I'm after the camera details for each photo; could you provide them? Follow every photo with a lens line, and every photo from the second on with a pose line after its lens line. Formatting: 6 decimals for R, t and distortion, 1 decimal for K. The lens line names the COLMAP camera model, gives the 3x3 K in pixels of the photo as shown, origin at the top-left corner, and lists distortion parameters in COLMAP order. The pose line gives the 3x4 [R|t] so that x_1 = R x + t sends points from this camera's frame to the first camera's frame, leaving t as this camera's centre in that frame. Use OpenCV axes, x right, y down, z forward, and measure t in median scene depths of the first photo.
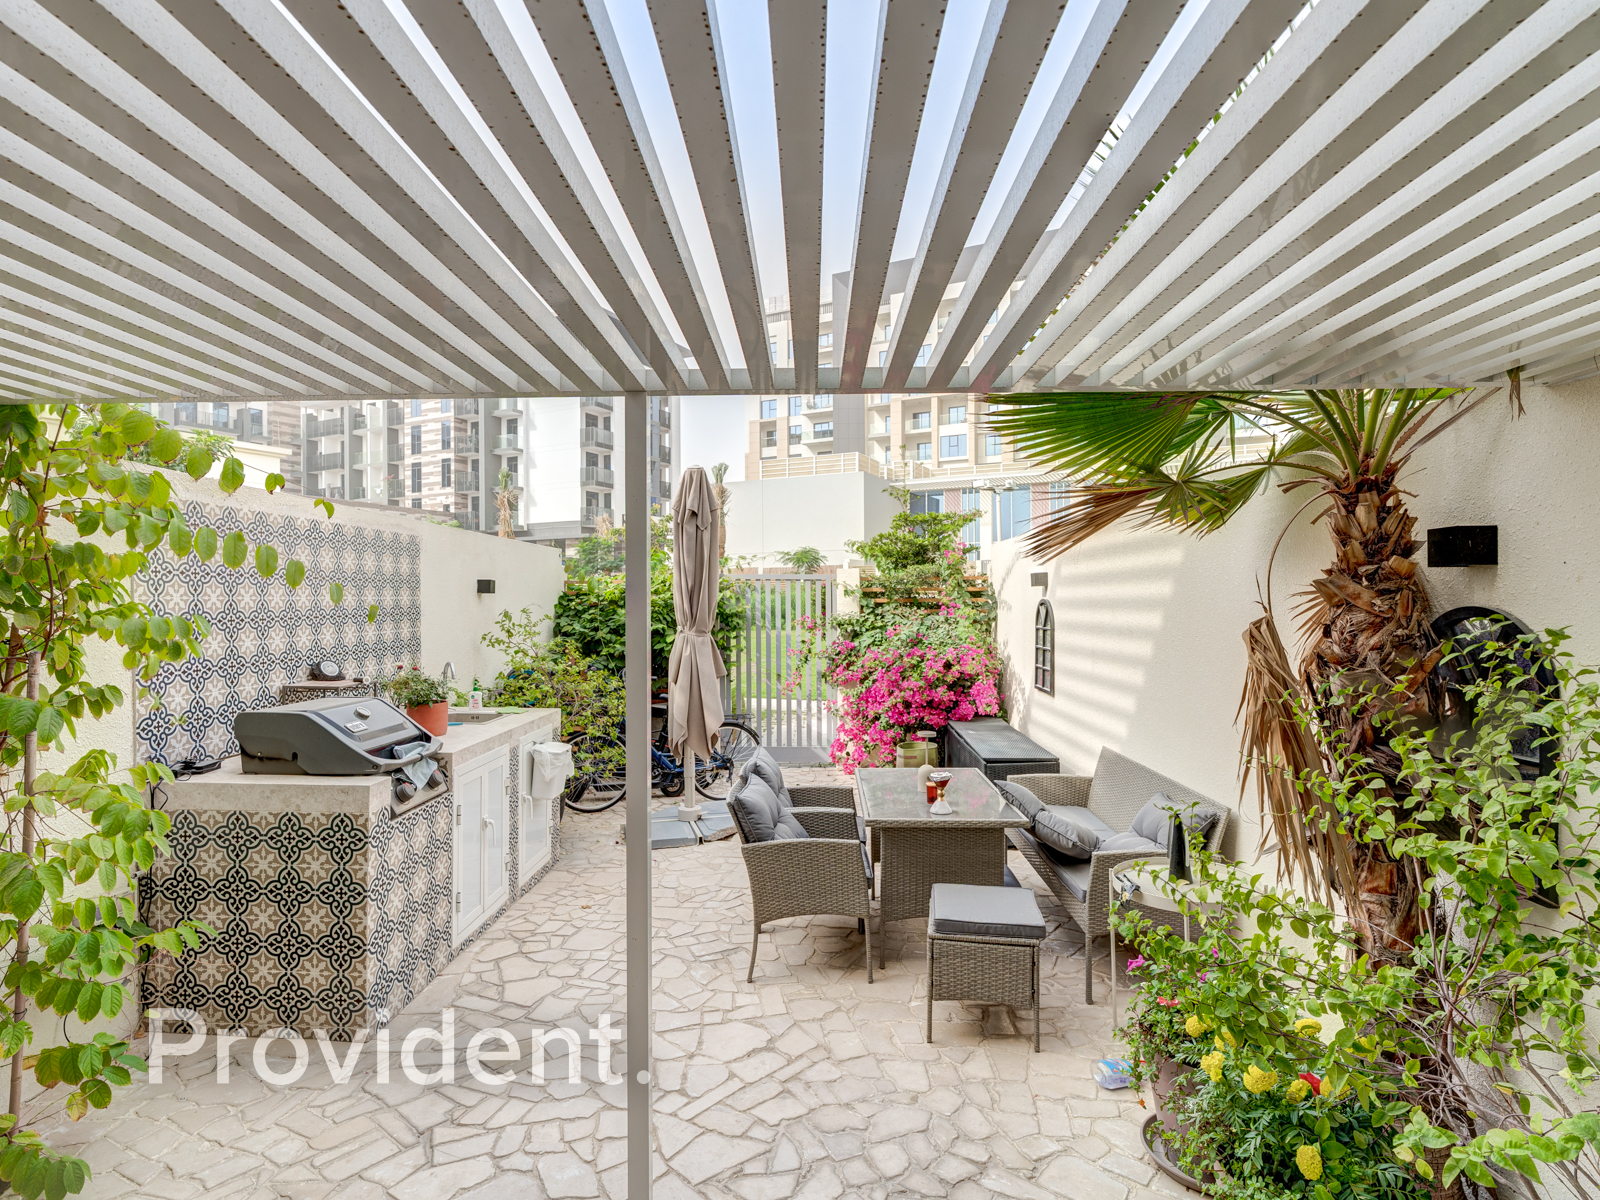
lens RADIAL K [[812.5, 0, 788.9], [0, 812.5, 635.2], [0, 0, 1]] dist [-0.000792, 0.000478]
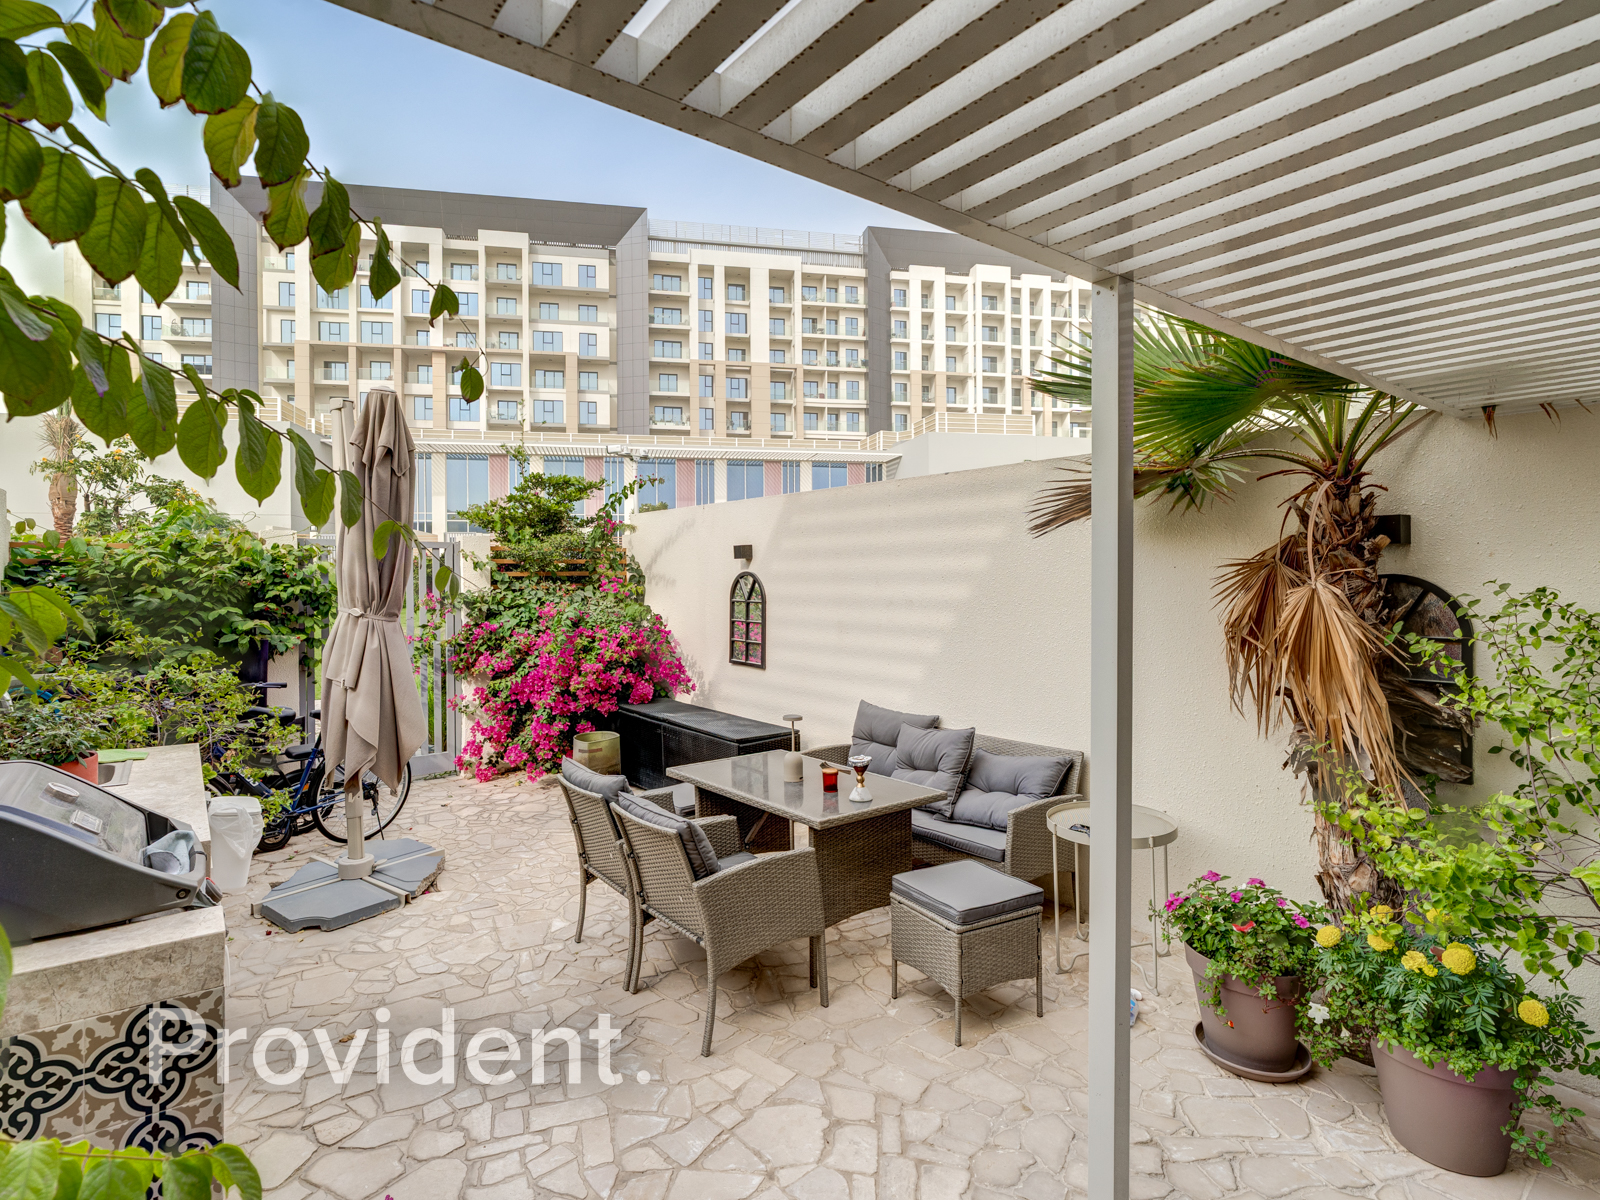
lens RADIAL K [[823.6, 0, 773.5], [0, 823.6, 598.9], [0, 0, 1]] dist [-0.000382, 0.000612]
pose [[0.784373, -0.018679, 0.620009, -0.219543], [0.027888, 0.999598, -0.005166, -0.004434], [-0.619663, 0.021343, 0.784578, 0.146839]]
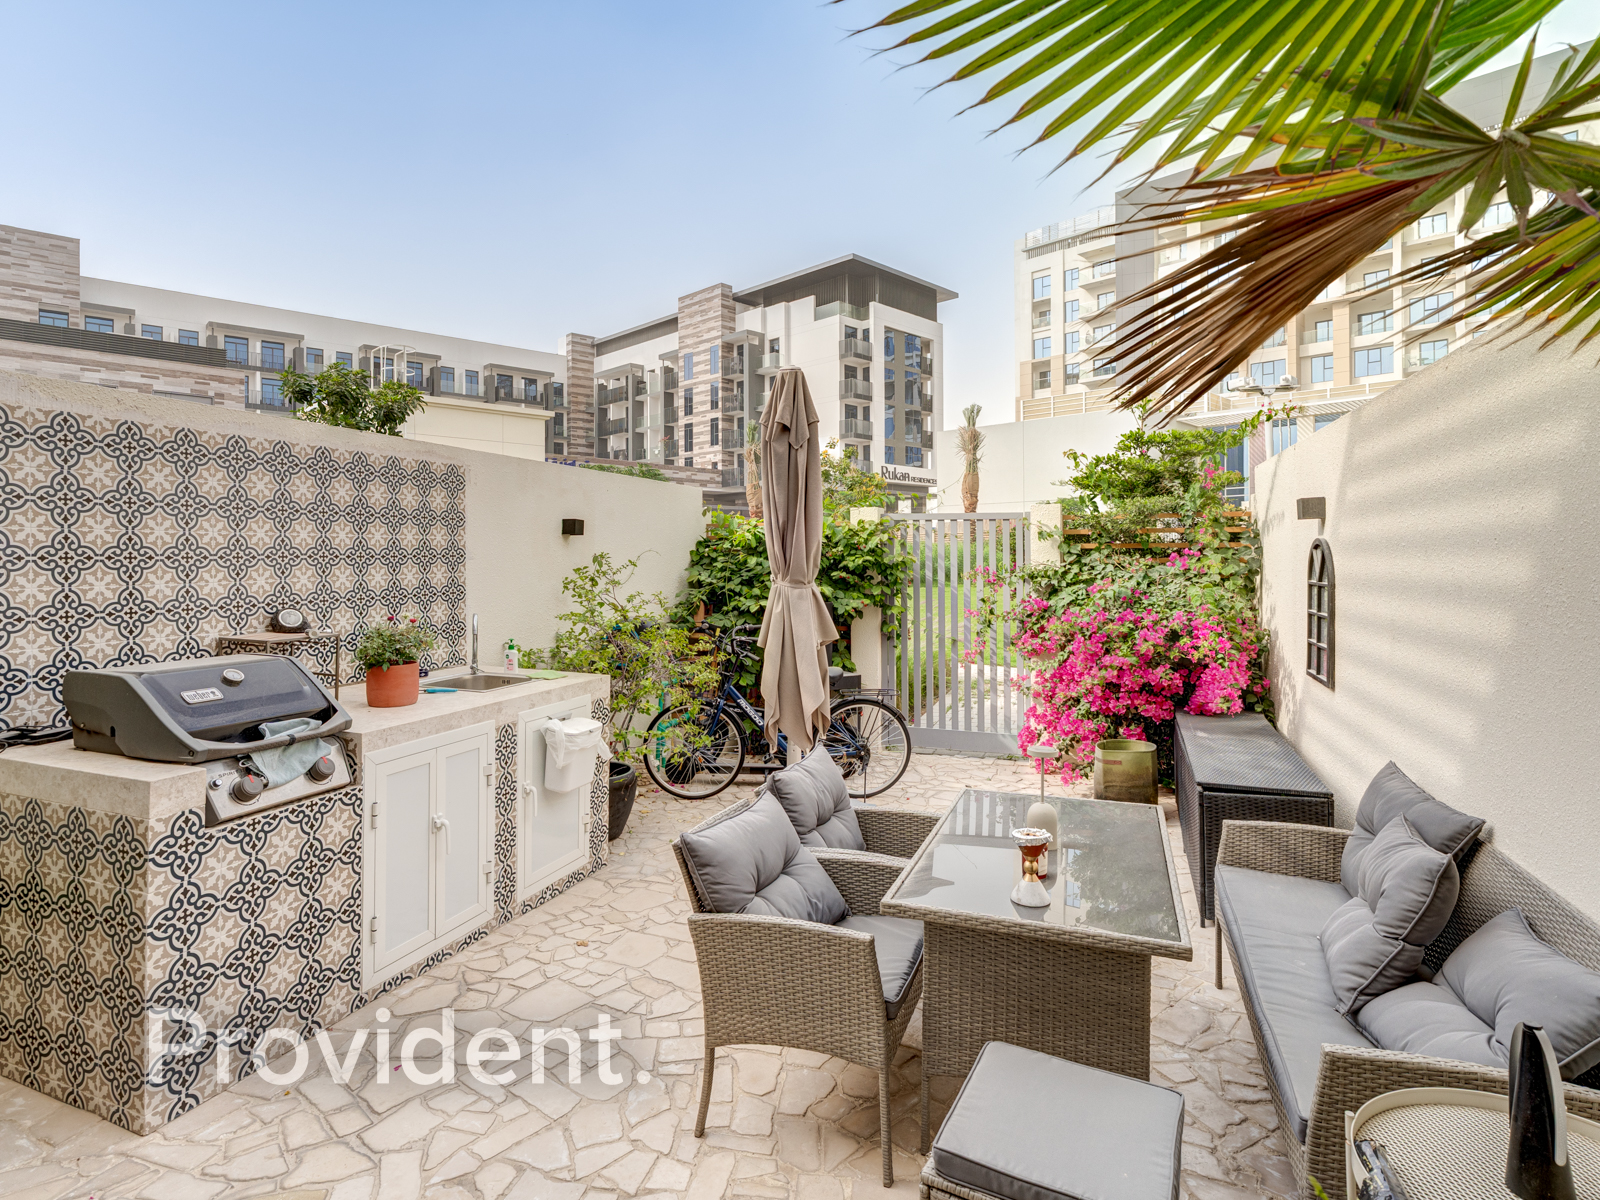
lens RADIAL K [[828.3, 0, 788.2], [0, 828.3, 580.3], [0, 0, 1]] dist [-0.005304, 0.001541]
pose [[0.945919, 0.011703, -0.324193, 0.099341], [-0.015843, 0.999823, -0.010134, 0.001376], [0.324017, 0.014722, 0.945937, 0.185786]]
